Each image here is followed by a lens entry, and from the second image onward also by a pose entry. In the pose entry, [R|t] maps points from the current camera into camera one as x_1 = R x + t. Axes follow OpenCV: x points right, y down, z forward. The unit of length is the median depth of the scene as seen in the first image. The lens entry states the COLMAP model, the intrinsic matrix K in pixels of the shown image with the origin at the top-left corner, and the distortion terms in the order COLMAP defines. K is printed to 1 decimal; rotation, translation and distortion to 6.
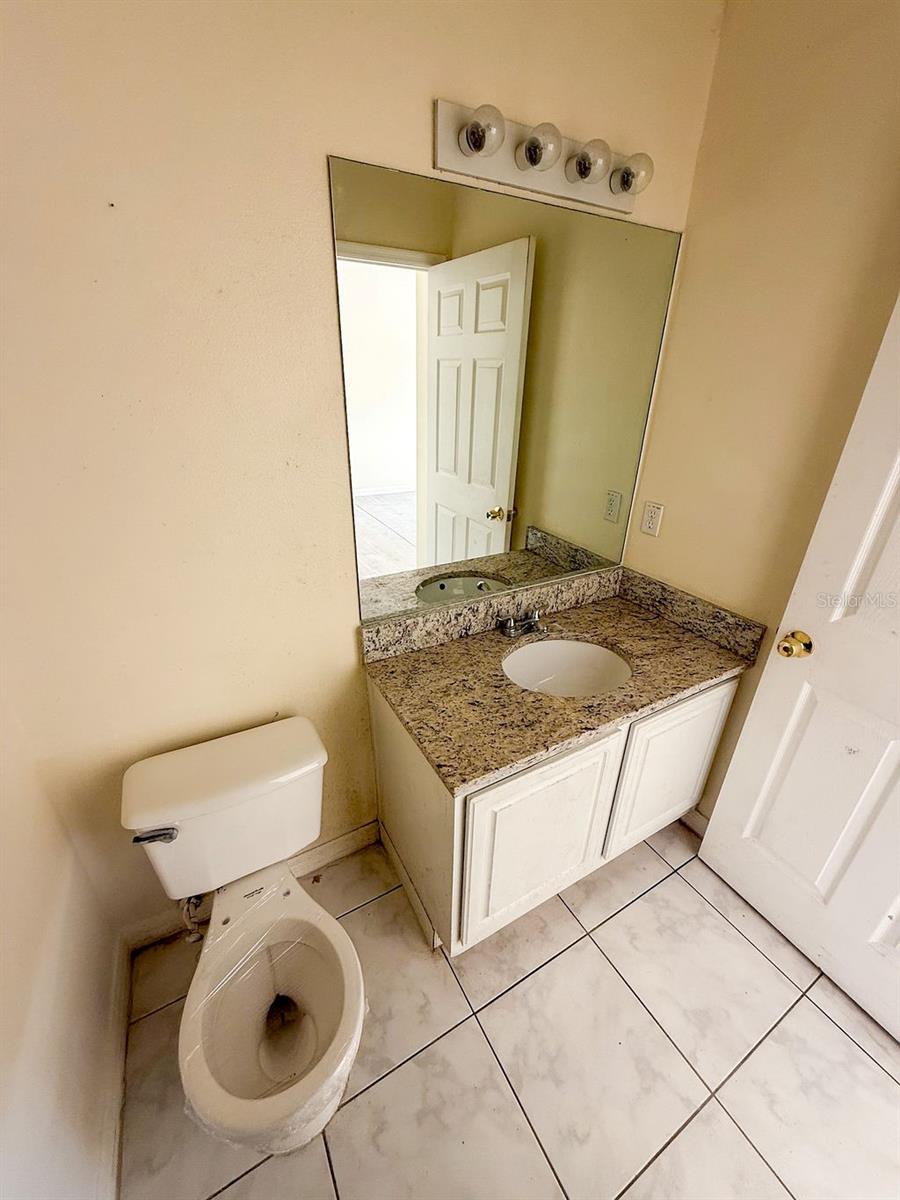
lens RADIAL K [[479.6, 0, 448.1], [0, 479.6, 602.5], [0, 0, 1]] dist [-0.017371, -0.000430]
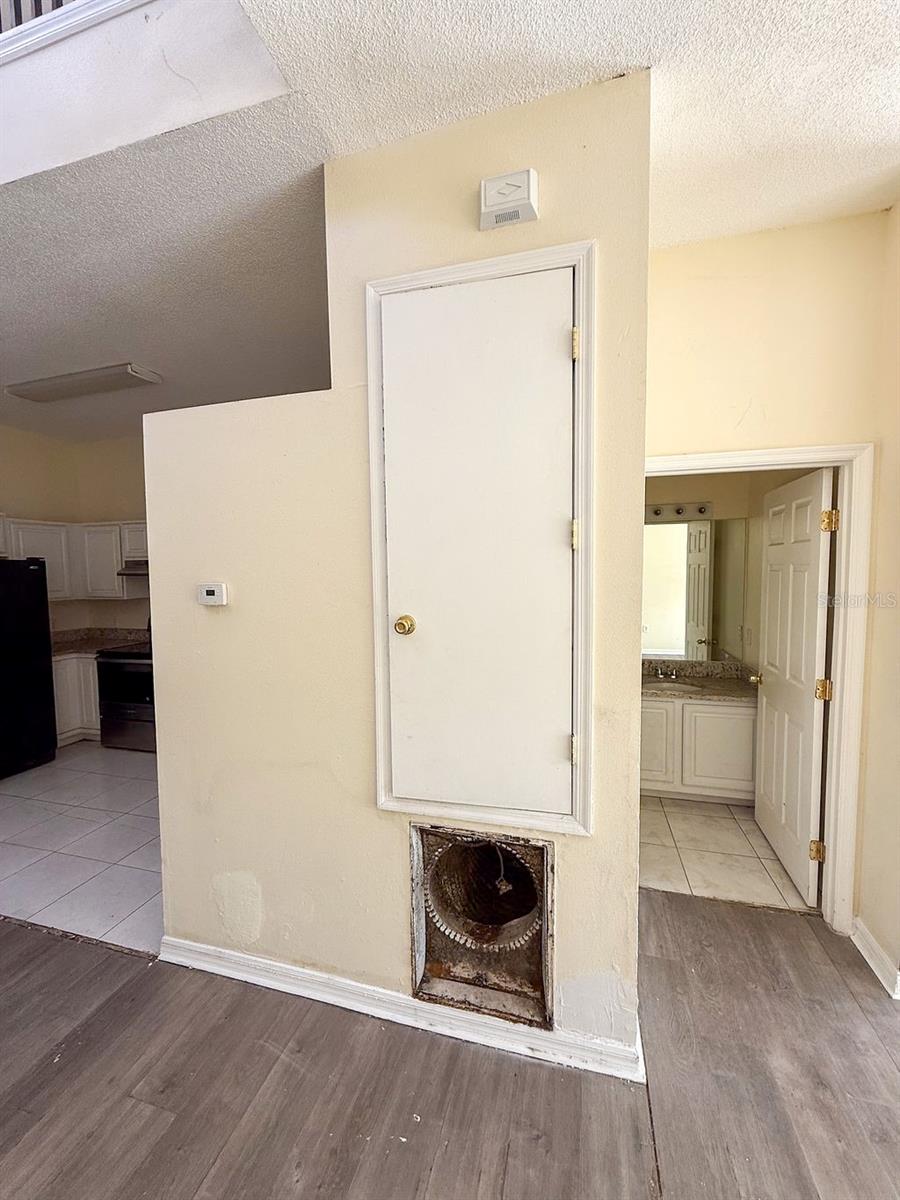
lens RADIAL K [[479.6, 0, 449.7], [0, 479.6, 600.3], [0, 0, 1]] dist [-0.017371, -0.000430]
pose [[0.694014, 0.028022, -0.719416, 0.957836], [-0.295349, 0.922373, -0.248993, 0.538919], [0.656593, 0.385284, 0.648415, -1.178198]]
